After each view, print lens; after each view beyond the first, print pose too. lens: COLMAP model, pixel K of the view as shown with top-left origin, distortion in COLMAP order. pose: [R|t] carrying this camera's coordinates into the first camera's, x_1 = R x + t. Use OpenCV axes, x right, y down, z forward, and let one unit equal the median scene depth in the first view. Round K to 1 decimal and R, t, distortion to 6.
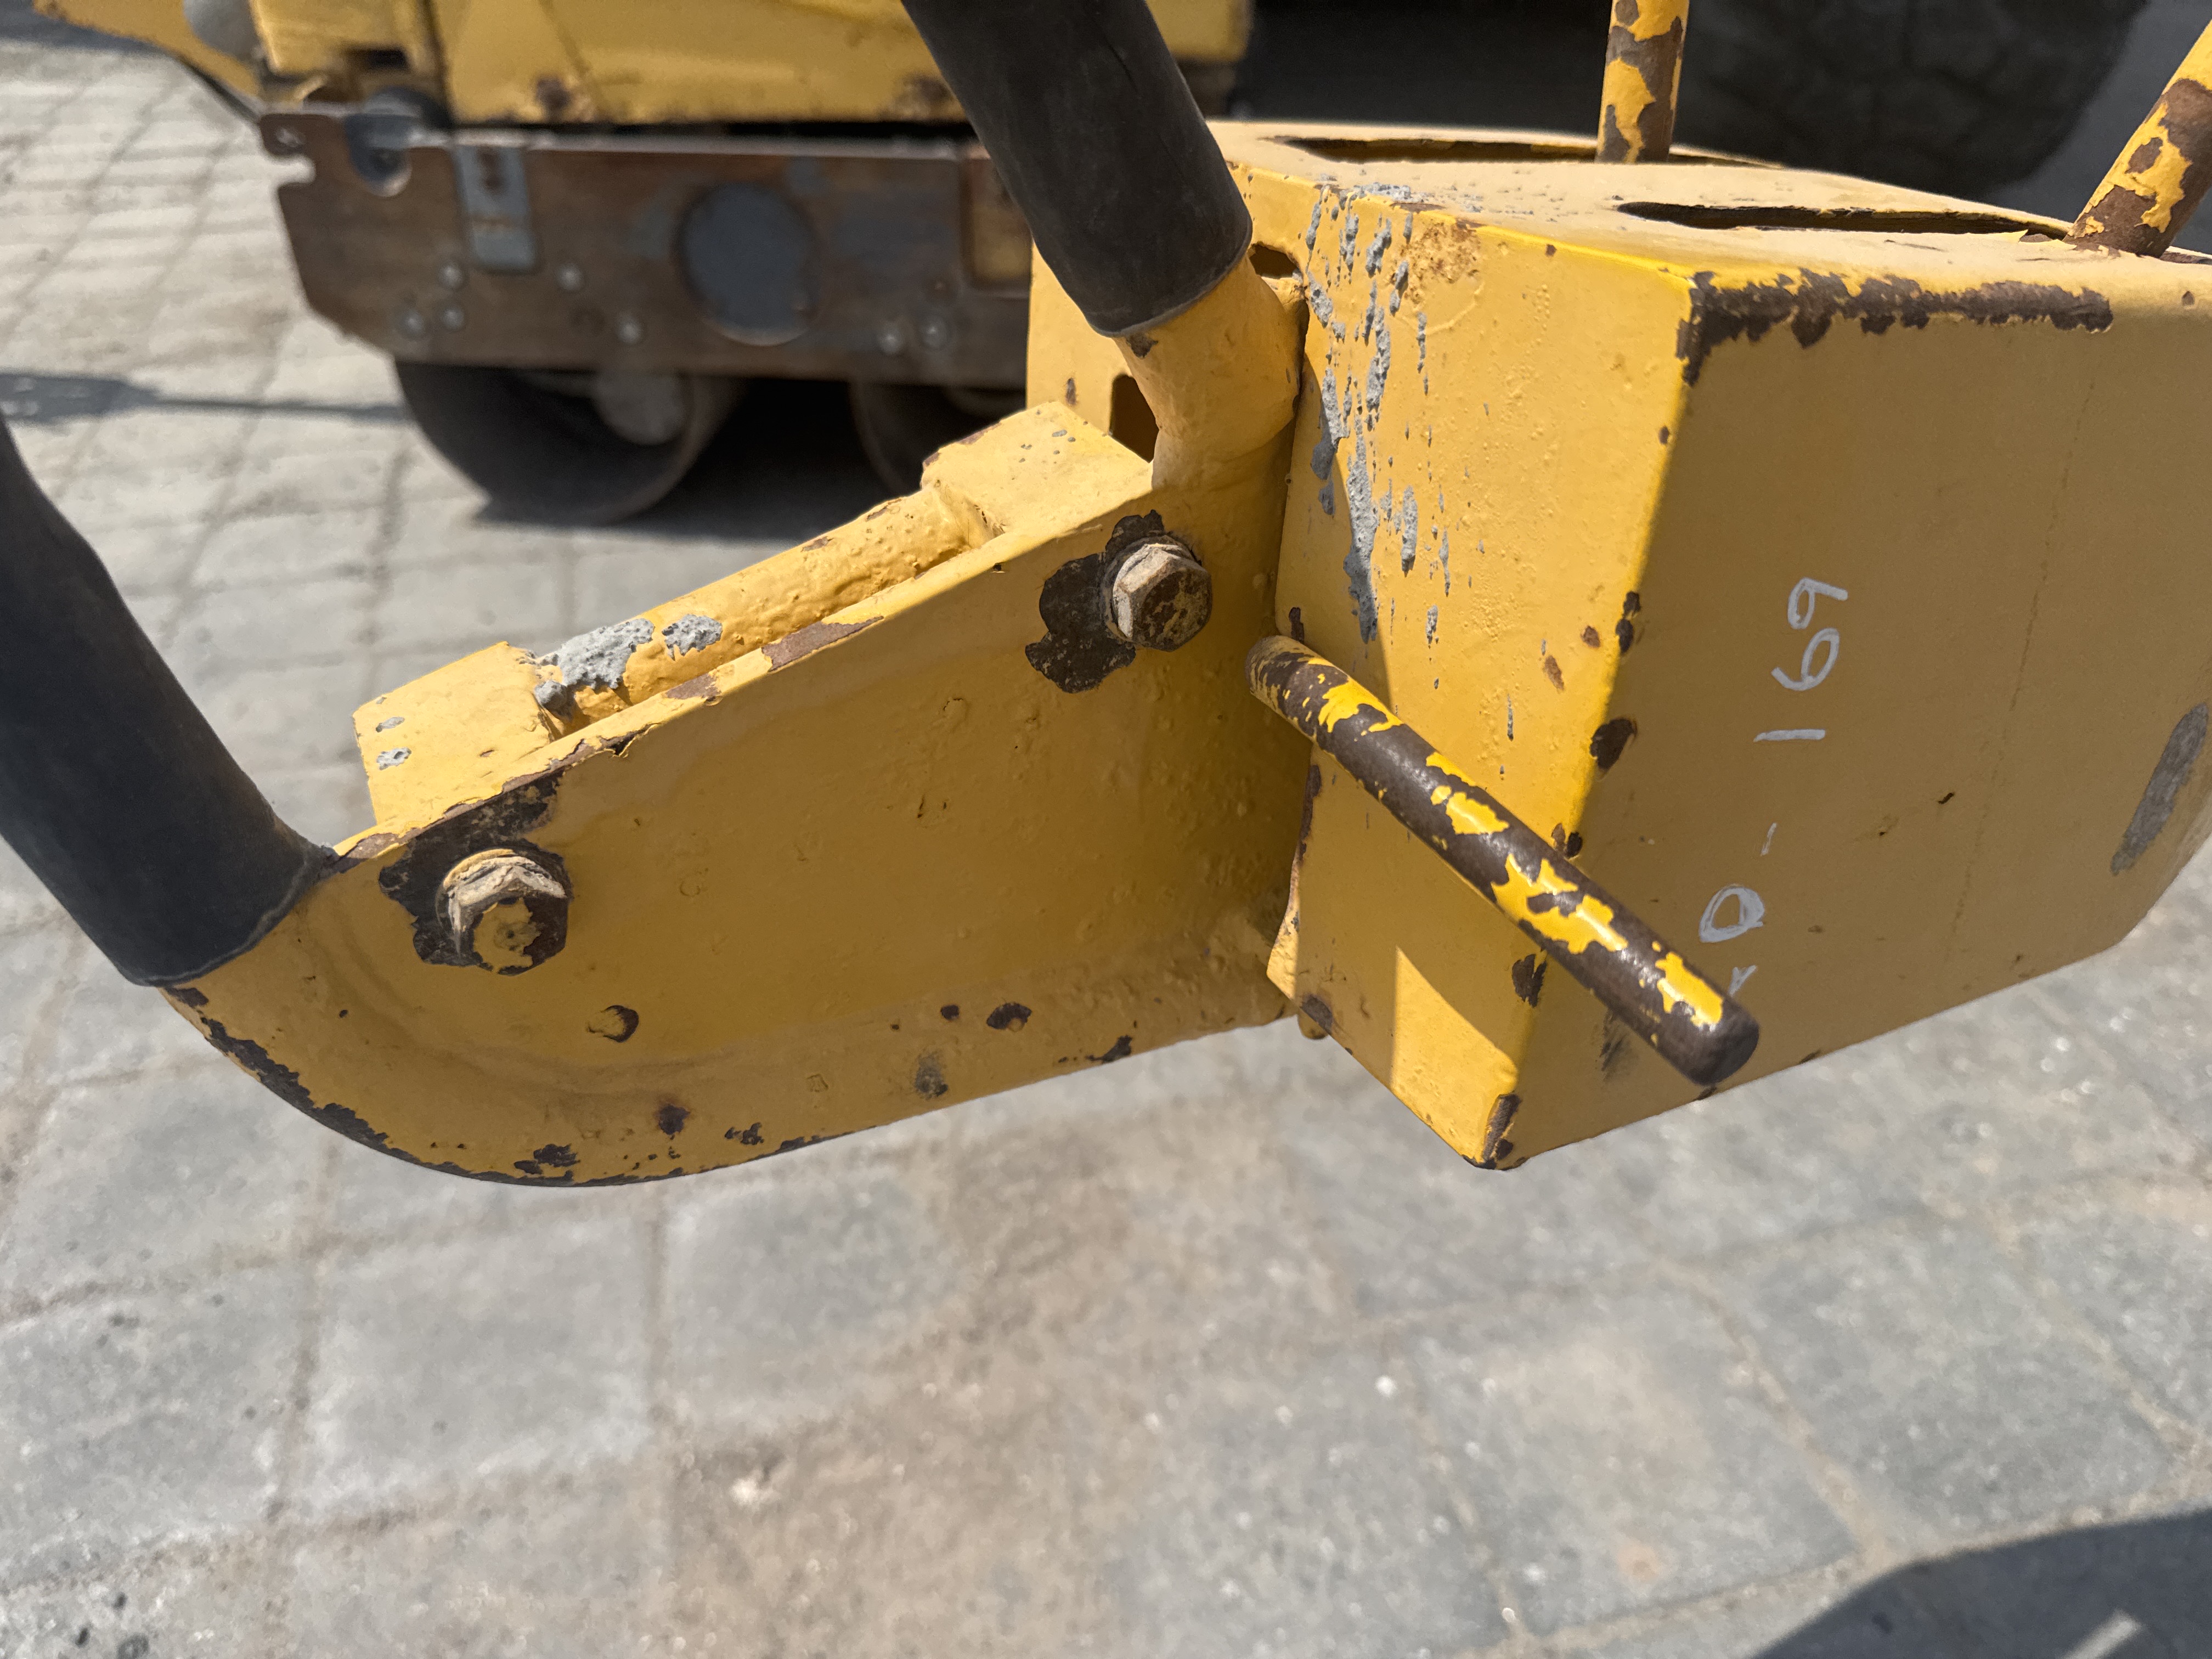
lens RADIAL K [[1634.9, 0, 1097.5], [0, 1634.9, 845.8], [0, 0, 1]] dist [0.052632, -0.129989]
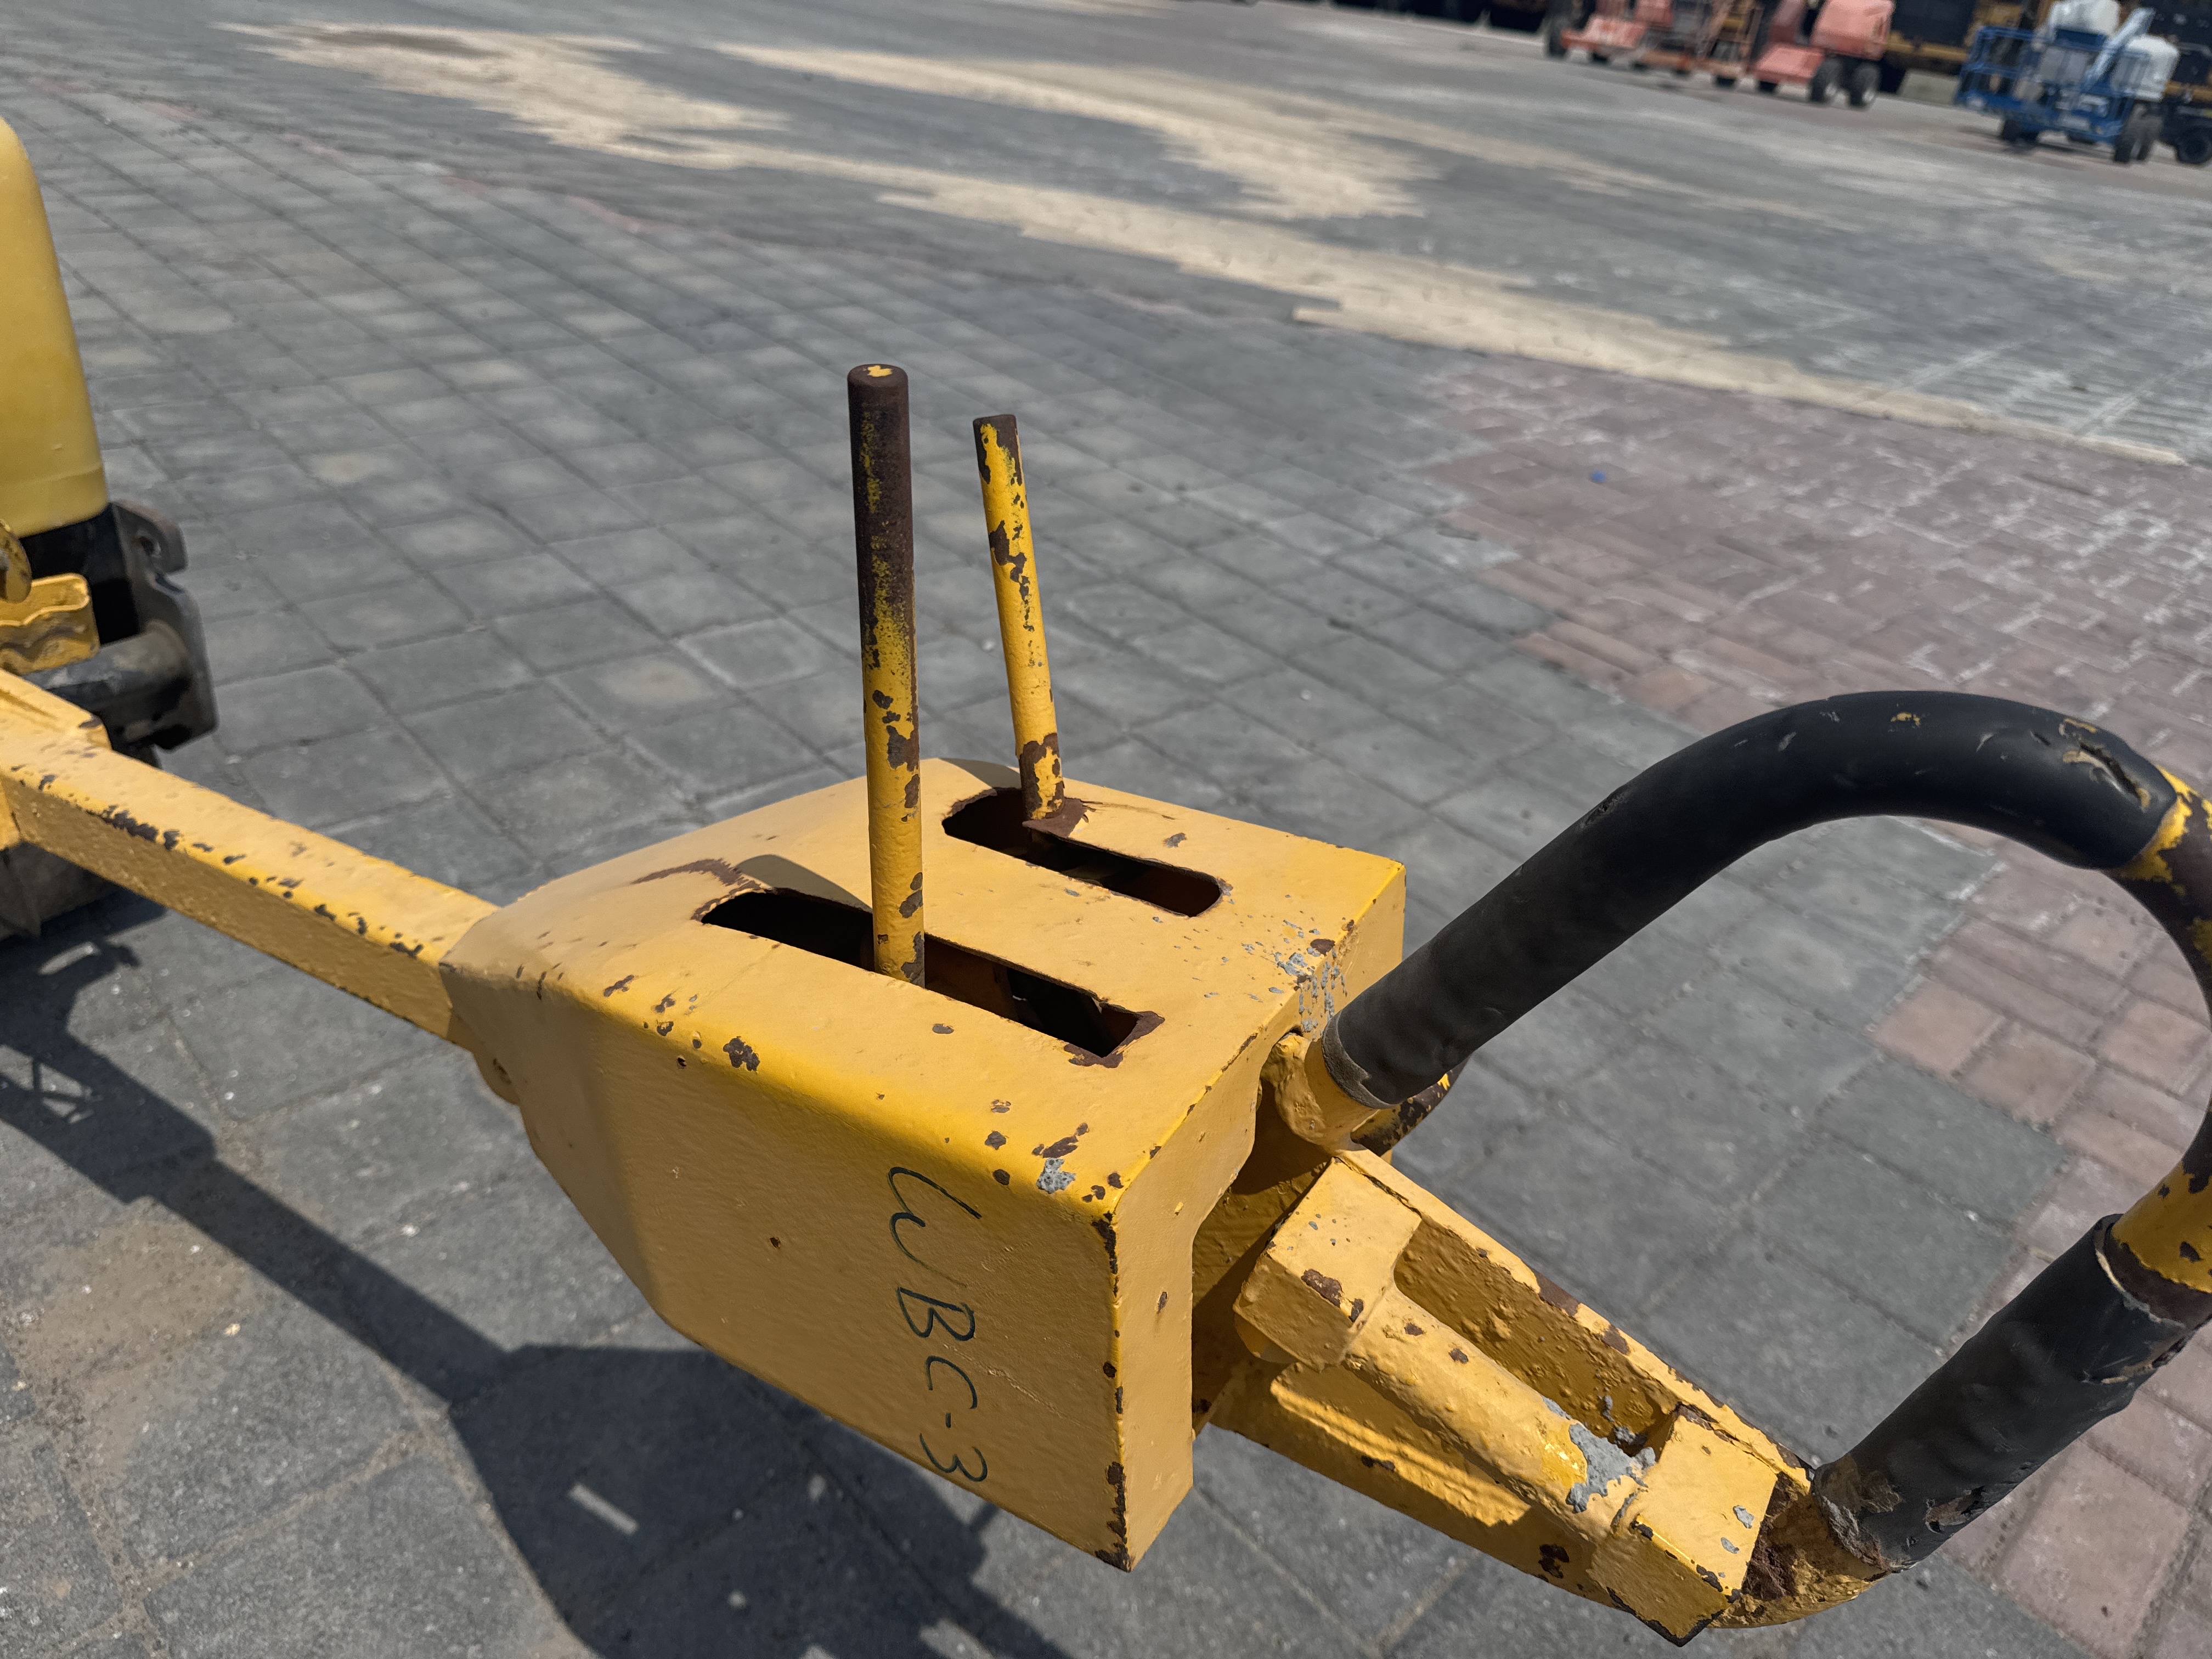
lens RADIAL K [[1607.0, 0, 1106.5], [0, 1607.0, 819.1], [0, 0, 1]] dist [-0.014457, -0.001295]
pose [[-0.513334, -0.469792, 0.718181, -1.373399], [0.394047, 0.614395, 0.683554, -2.789859], [-0.762375, 0.633888, -0.130270, 2.054688]]
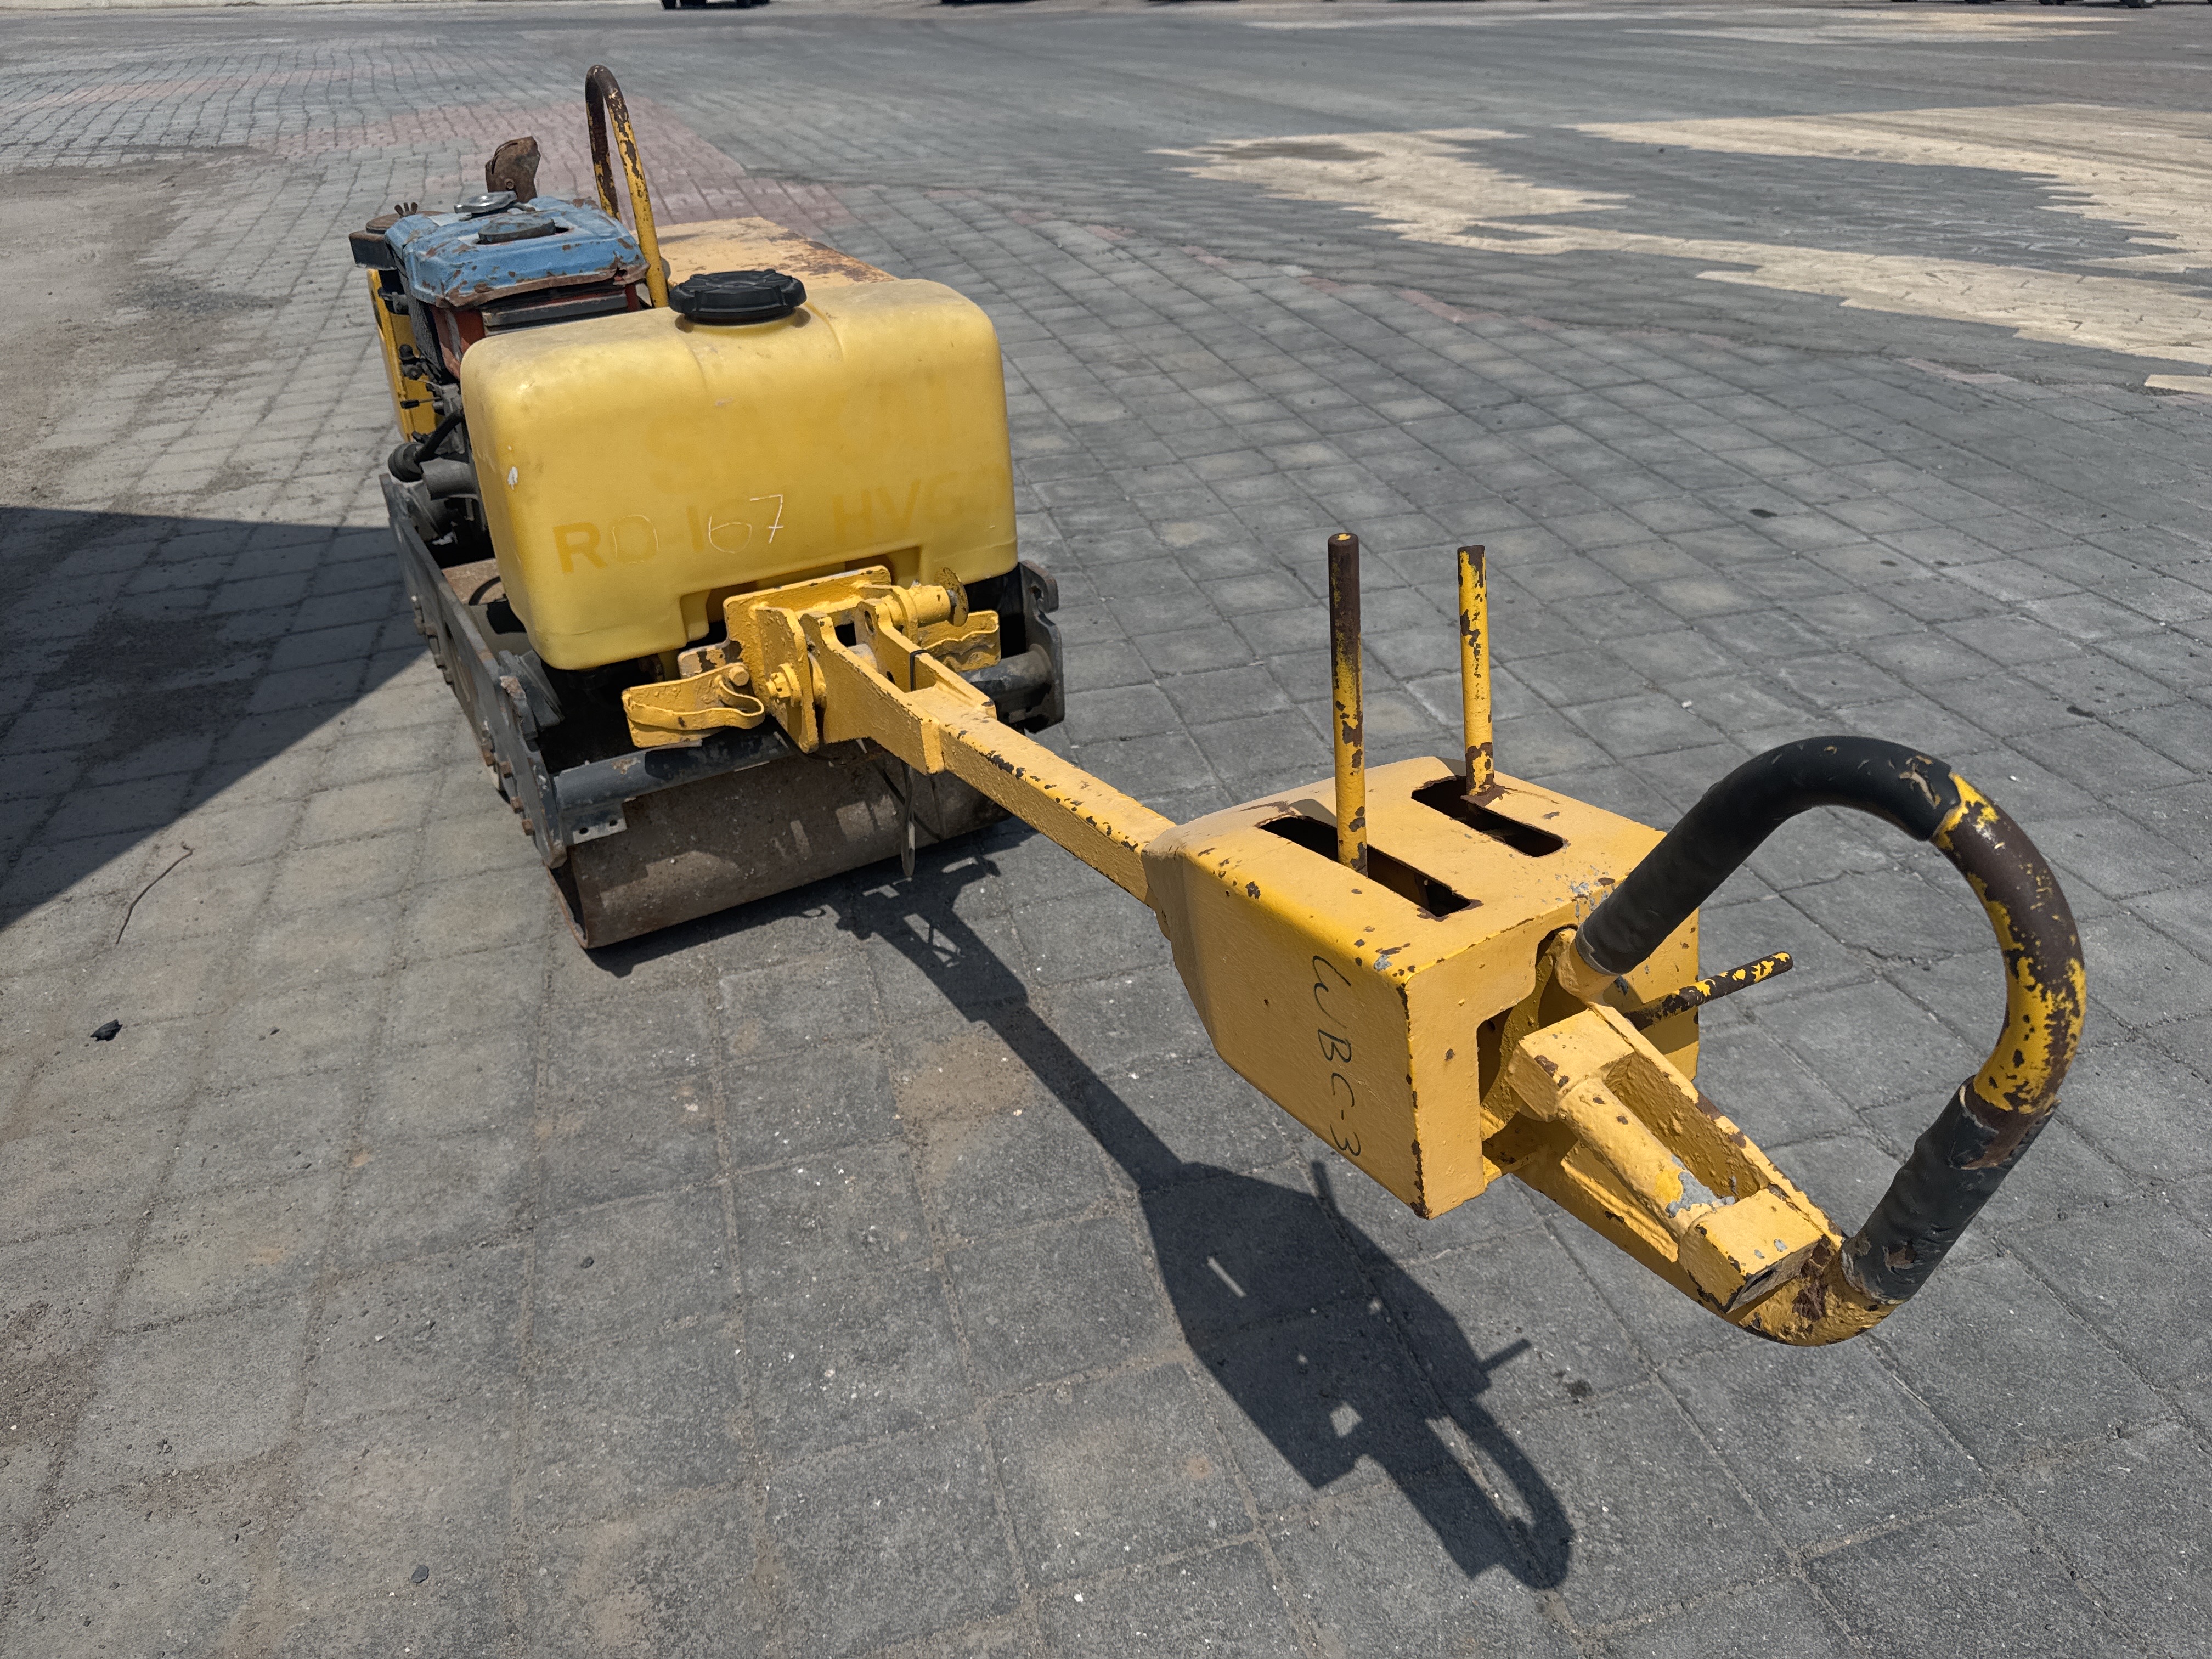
lens RADIAL K [[1572.8, 0, 1116.8], [0, 1572.8, 837.7], [0, 0, 1]] dist [0.060325, -0.127591]
pose [[-0.063656, -0.490194, 0.869286, -3.456695], [0.588470, 0.685066, 0.429404, -3.429955], [-0.806009, 0.538883, 0.244856, 1.481423]]
